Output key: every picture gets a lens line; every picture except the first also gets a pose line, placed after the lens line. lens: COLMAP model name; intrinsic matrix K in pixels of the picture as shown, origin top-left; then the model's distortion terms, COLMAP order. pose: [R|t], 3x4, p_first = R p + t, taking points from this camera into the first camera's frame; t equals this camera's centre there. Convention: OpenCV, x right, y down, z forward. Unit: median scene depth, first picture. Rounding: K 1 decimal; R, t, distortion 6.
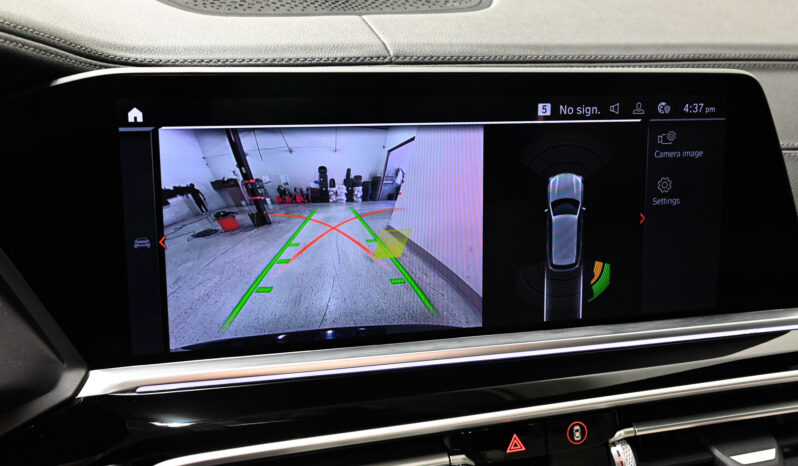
lens RADIAL K [[867.0, 0, 399.0], [0, 867.0, 233.0], [0, 0, 1]] dist [0.011233, 0.011307]
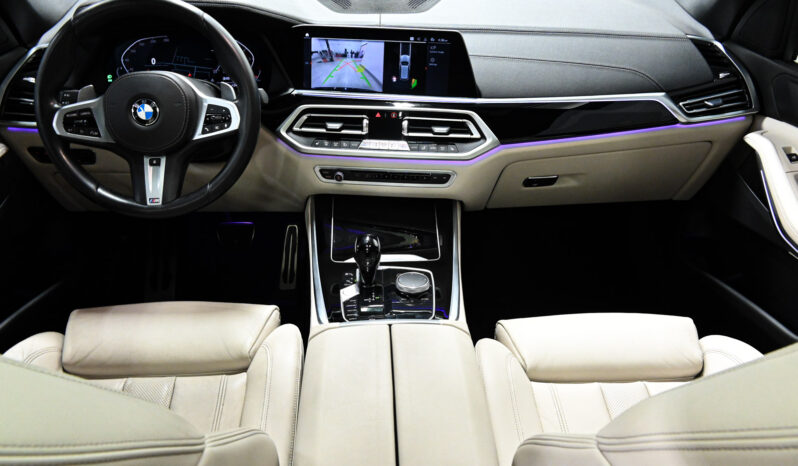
lens RADIAL K [[611.1, 0, 399.0], [0, 611.1, 233.0], [0, 0, 1]] dist [0.003199, 0.005782]
pose [[0.920179, 0.147700, -0.362567, 1.403079], [-0.110753, 0.986482, 0.120779, 0.435190], [0.375505, -0.070983, 0.924098, -1.813034]]
